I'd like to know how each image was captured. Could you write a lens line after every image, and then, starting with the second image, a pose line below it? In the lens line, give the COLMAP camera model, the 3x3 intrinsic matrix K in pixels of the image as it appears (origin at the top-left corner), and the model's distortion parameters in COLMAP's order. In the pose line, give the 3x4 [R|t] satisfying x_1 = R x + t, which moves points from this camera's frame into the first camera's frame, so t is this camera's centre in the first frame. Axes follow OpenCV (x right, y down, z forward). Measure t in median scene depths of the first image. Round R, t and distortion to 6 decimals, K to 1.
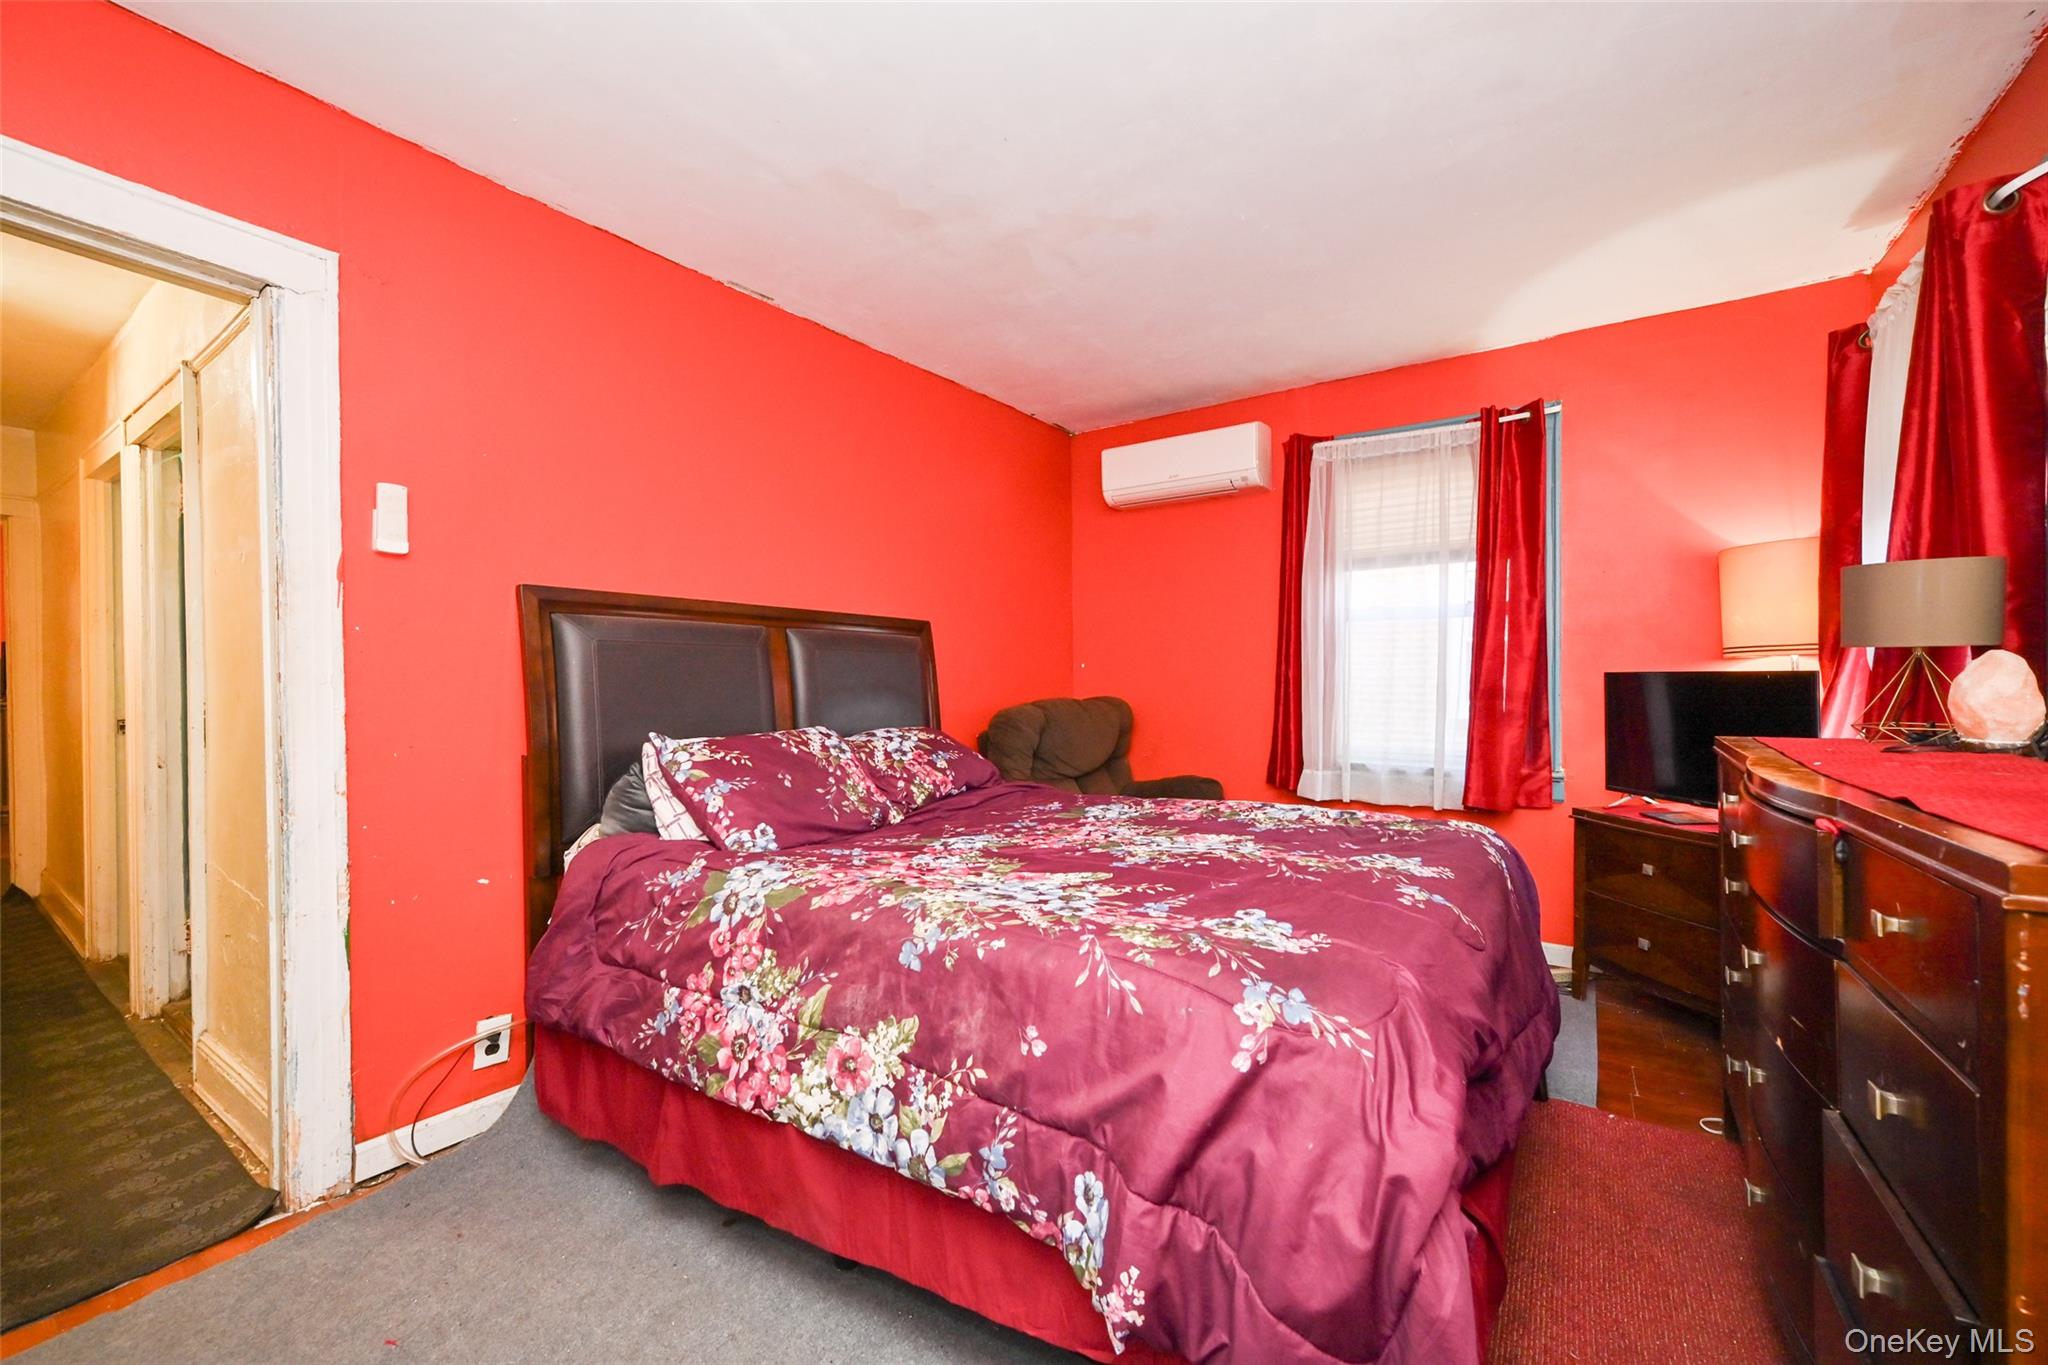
lens RADIAL K [[805.6, 0, 1026.2], [0, 805.6, 685.1], [0, 0, 1]] dist [-0.001701, -0.000122]
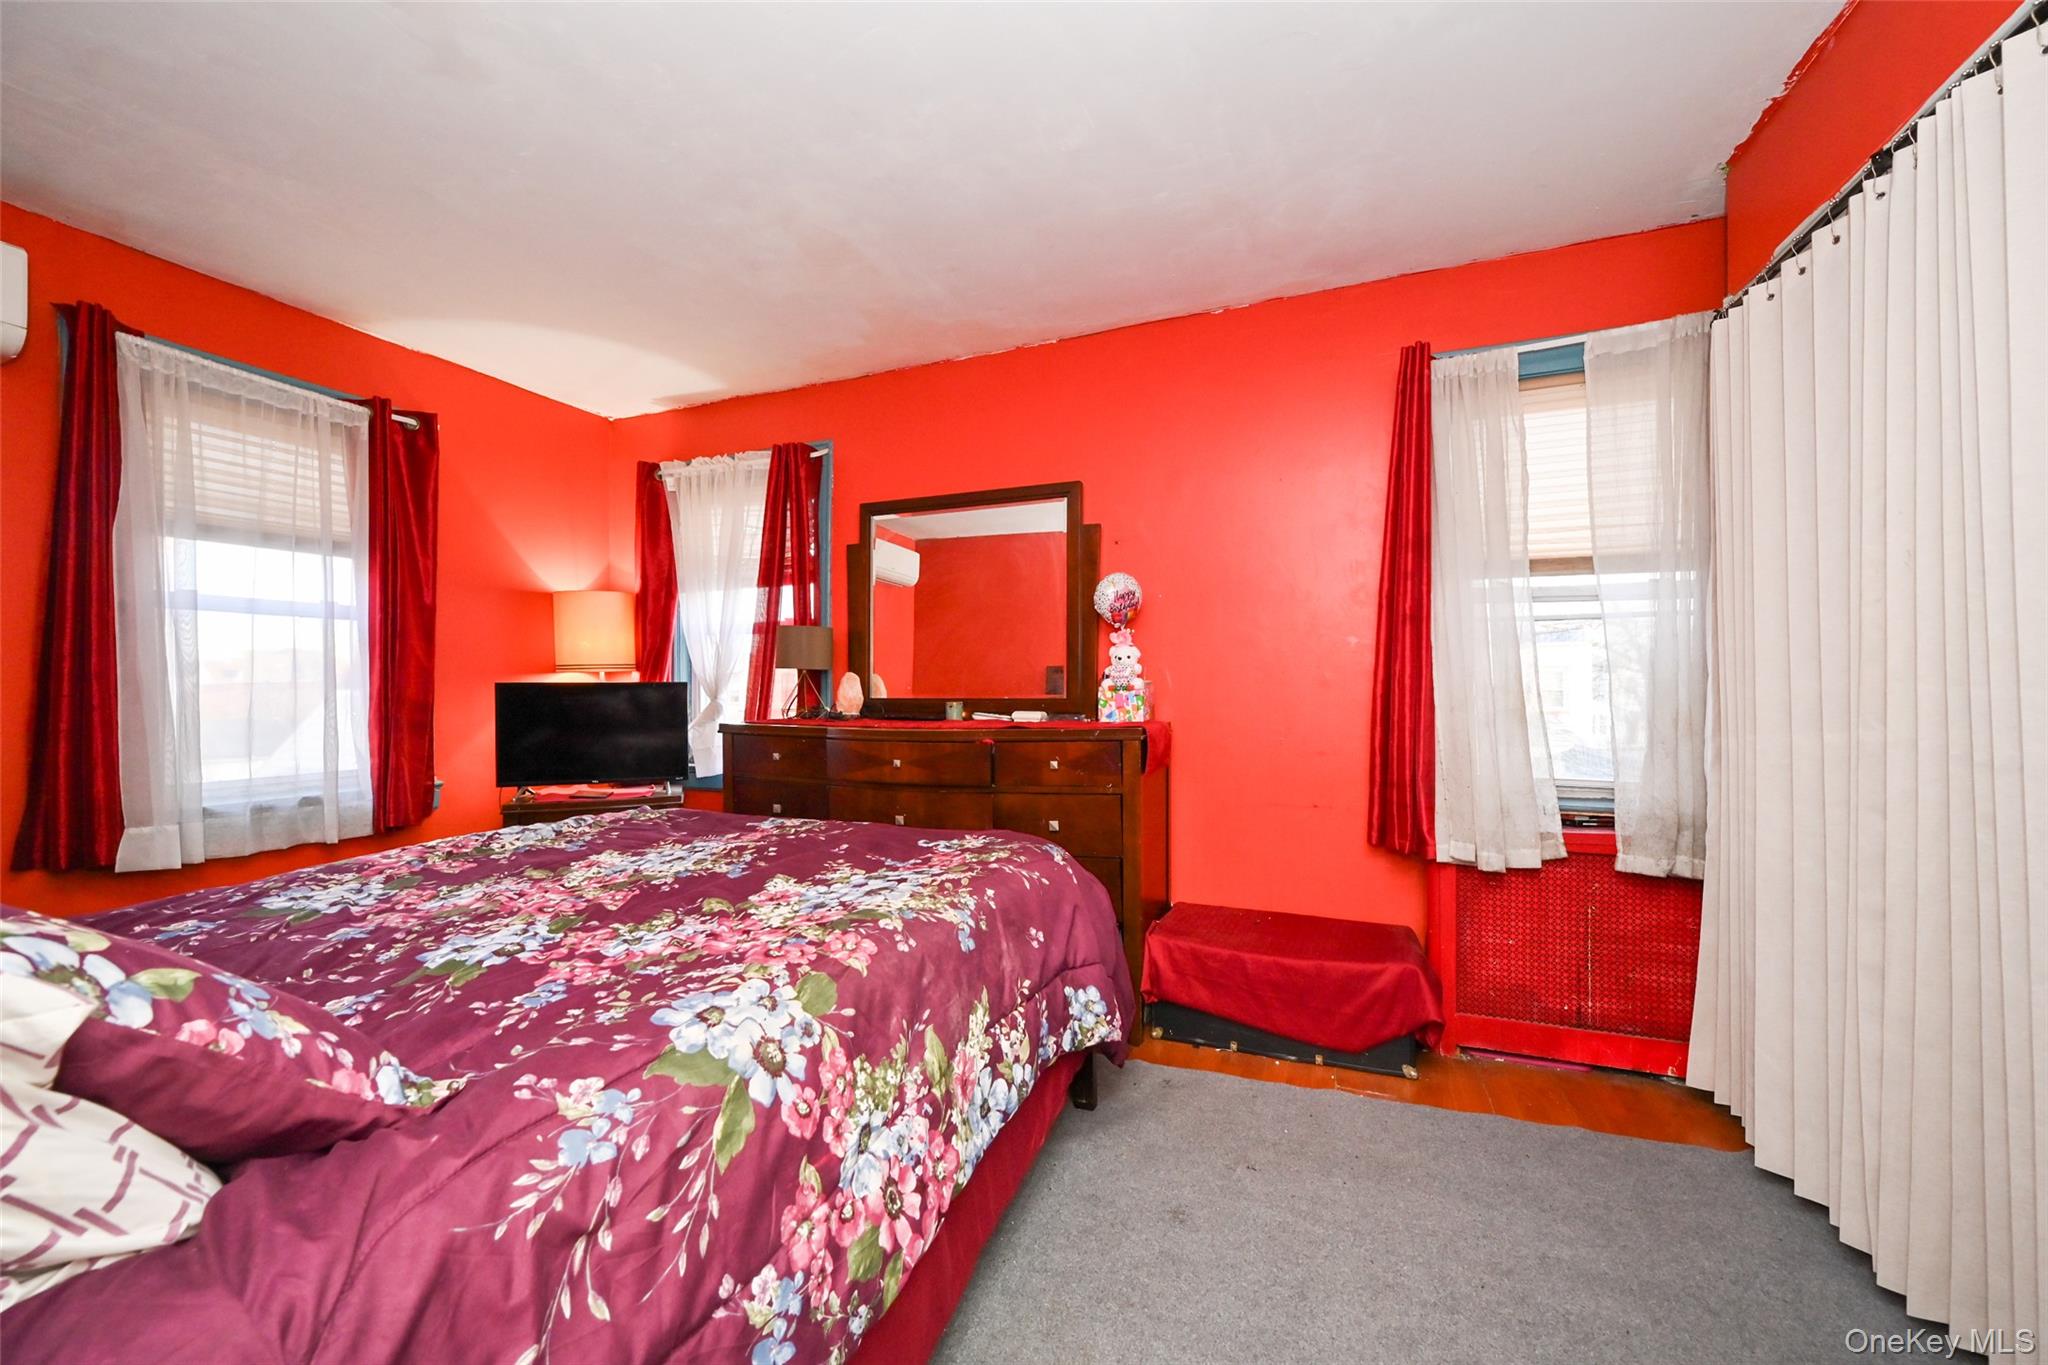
lens RADIAL K [[805.6, 0, 1026.2], [0, 805.6, 685.1], [0, 0, 1]] dist [-0.001701, -0.000122]
pose [[-0.217573, 0.008532, 0.976007, -0.889018], [0.017361, 0.999837, -0.004870, 0.008116], [-0.975890, 0.015885, -0.217686, 0.859920]]
